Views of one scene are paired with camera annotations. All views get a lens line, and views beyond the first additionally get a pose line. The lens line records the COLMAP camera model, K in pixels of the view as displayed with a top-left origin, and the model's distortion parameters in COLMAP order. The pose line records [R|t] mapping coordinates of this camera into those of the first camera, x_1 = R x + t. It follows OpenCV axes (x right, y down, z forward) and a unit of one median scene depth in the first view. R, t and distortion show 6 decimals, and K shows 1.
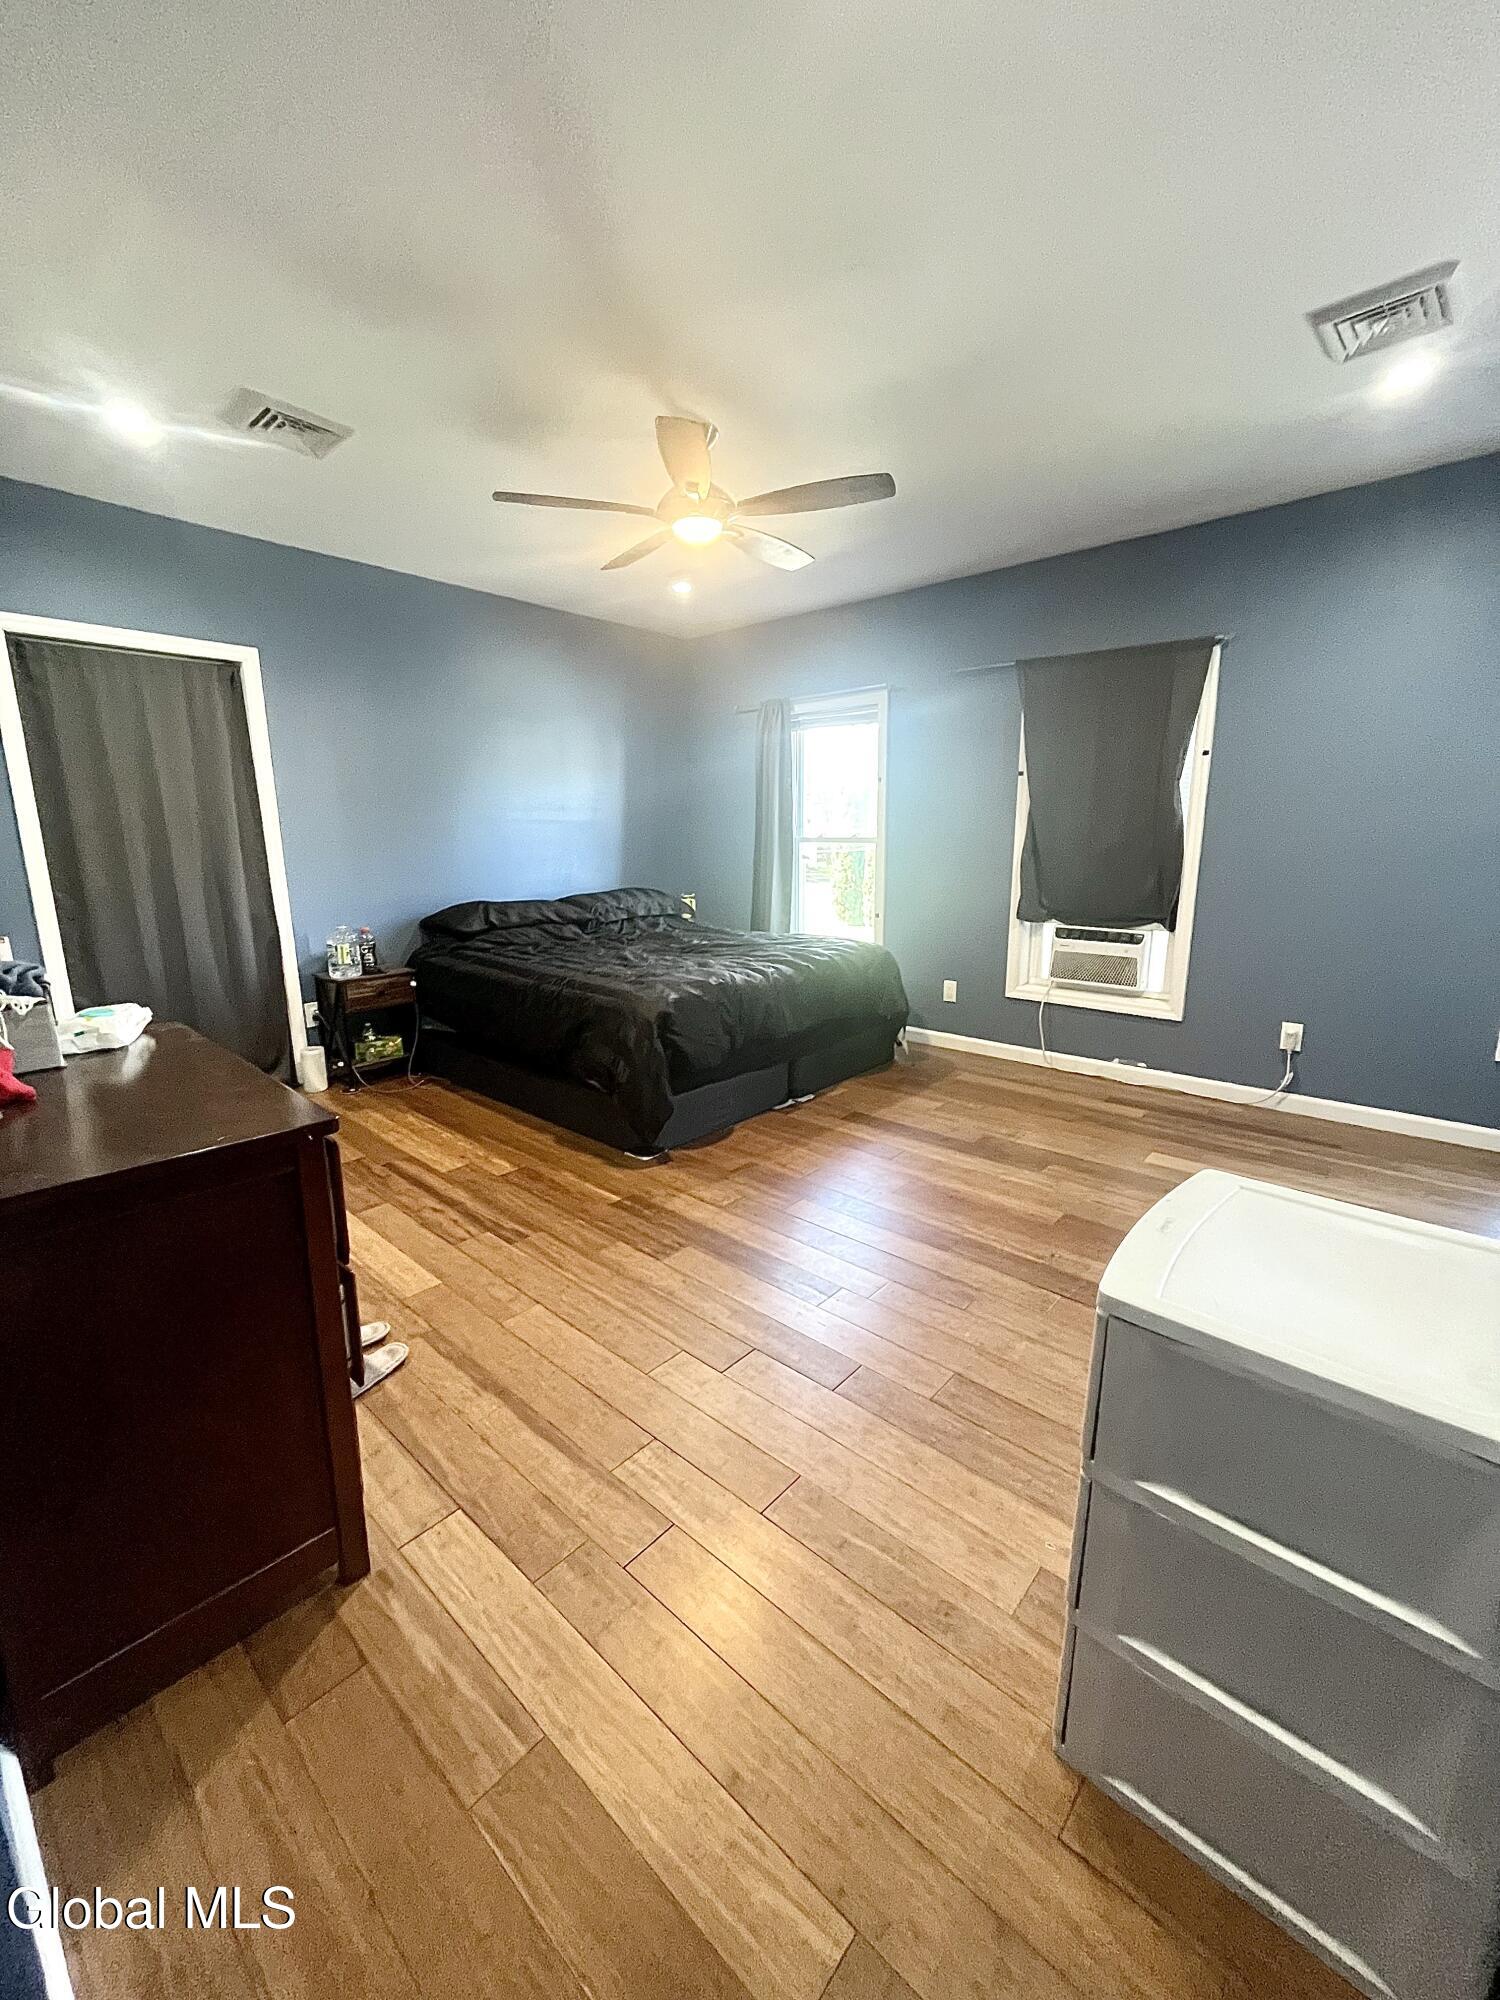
lens RADIAL K [[802.1, 0, 741.2], [0, 802.1, 998.5], [0, 0, 1]] dist [-0.002966, -0.001425]
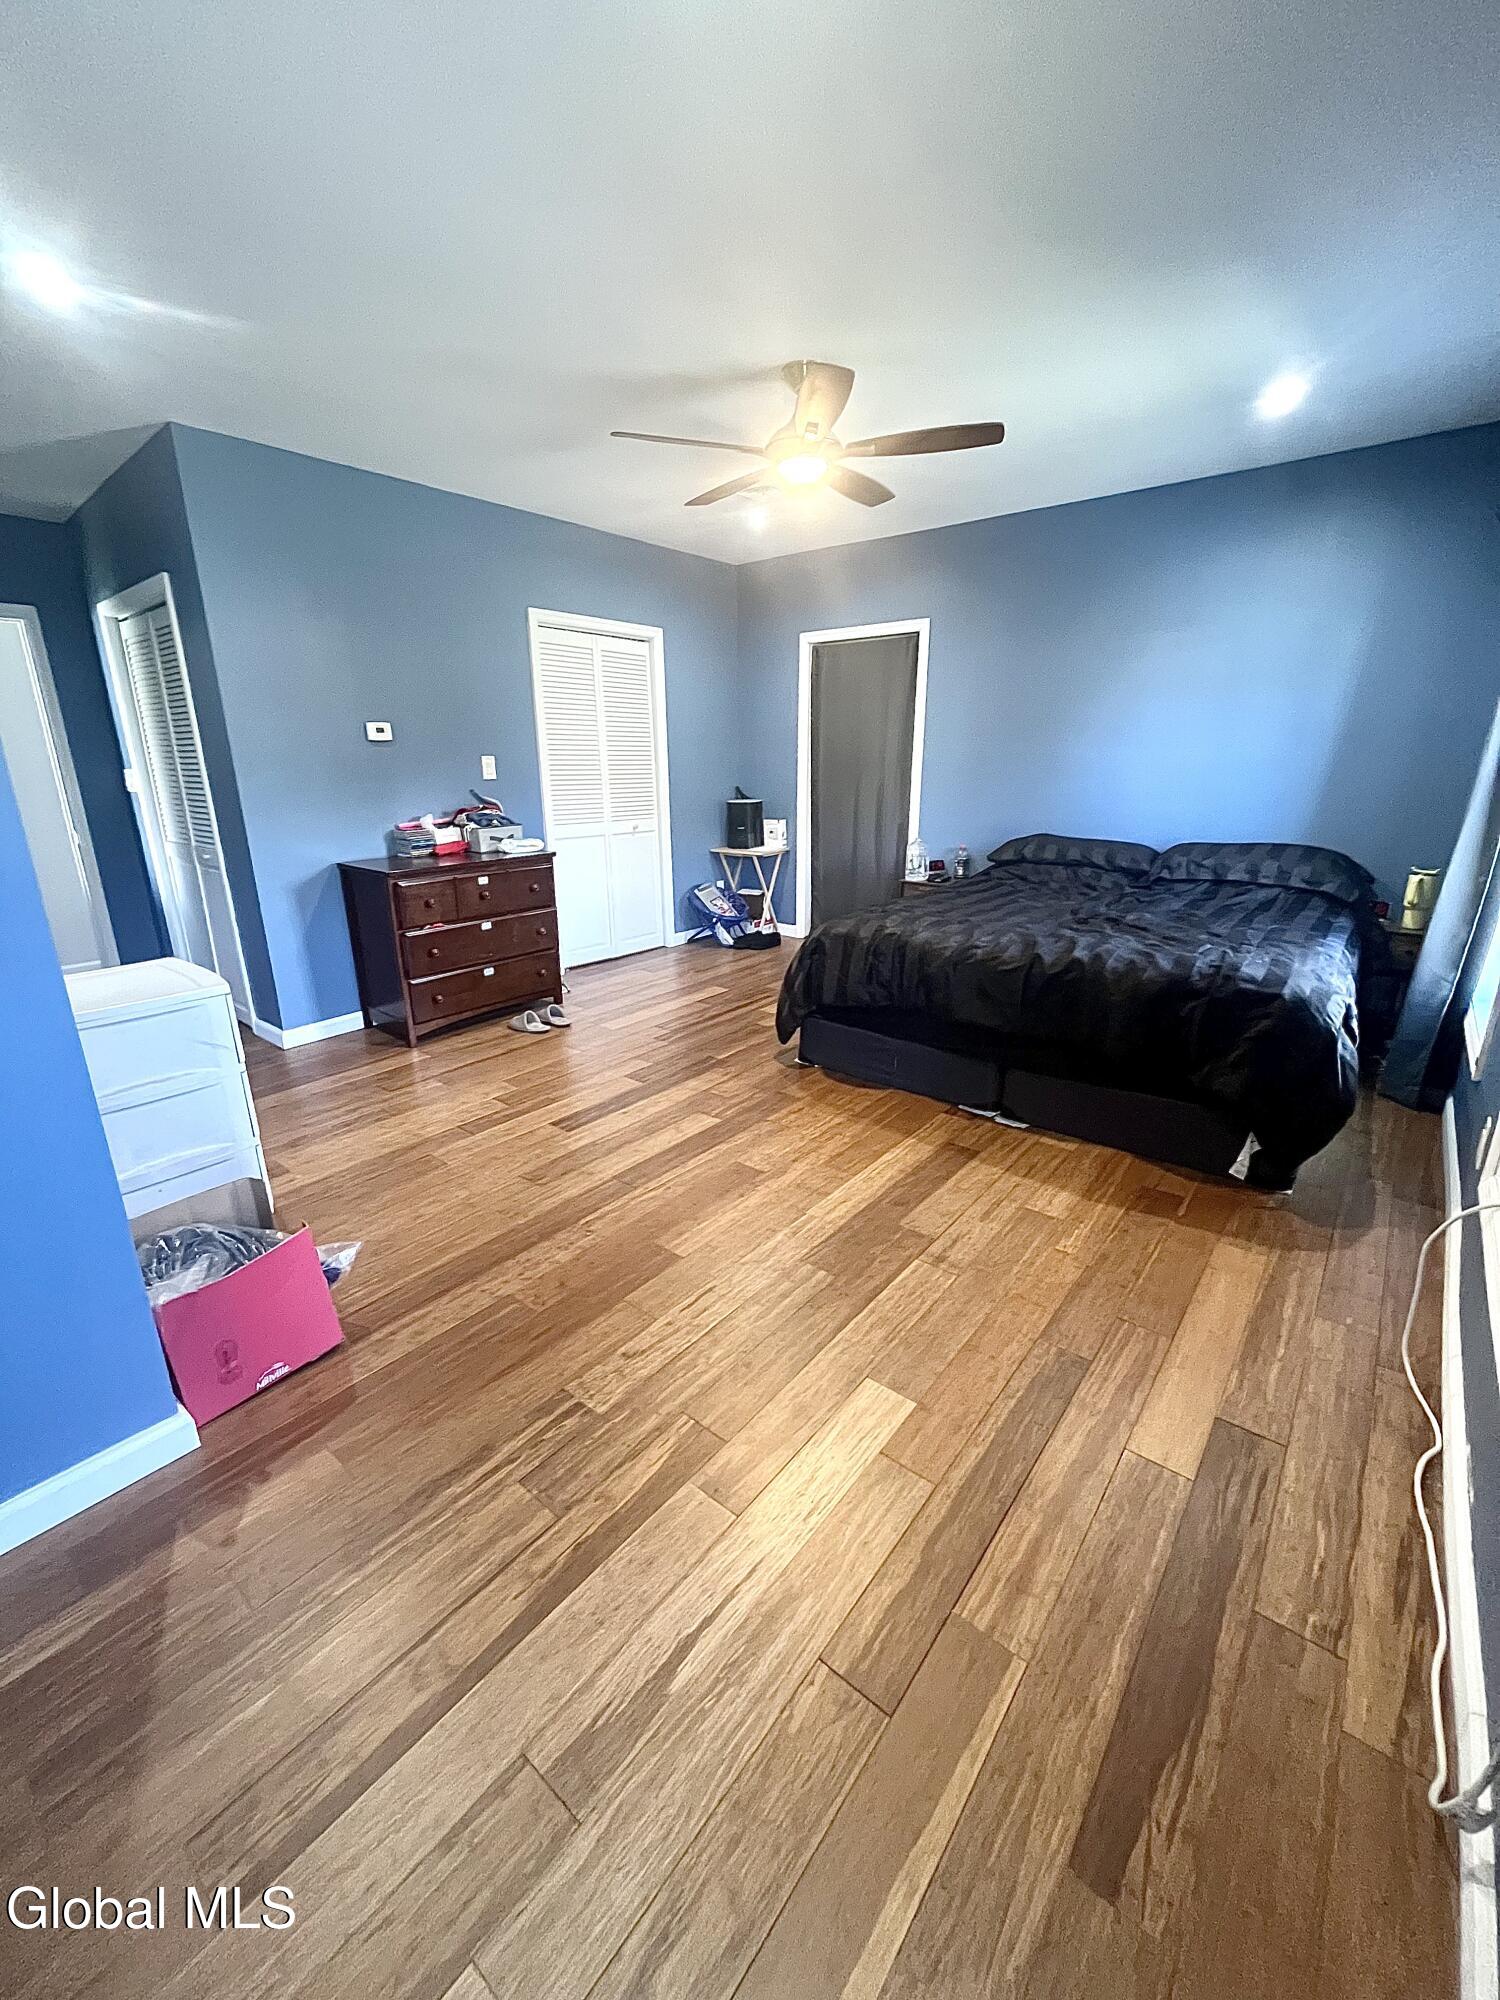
lens RADIAL K [[802.1, 0, 745.4], [0, 802.1, 997.3], [0, 0, 1]] dist [-0.002966, -0.001425]
pose [[0.051389, 0.293300, -0.954638, 0.908476], [-0.199118, 0.939718, 0.277997, -0.180989], [0.978627, 0.175800, 0.106692, 0.761542]]
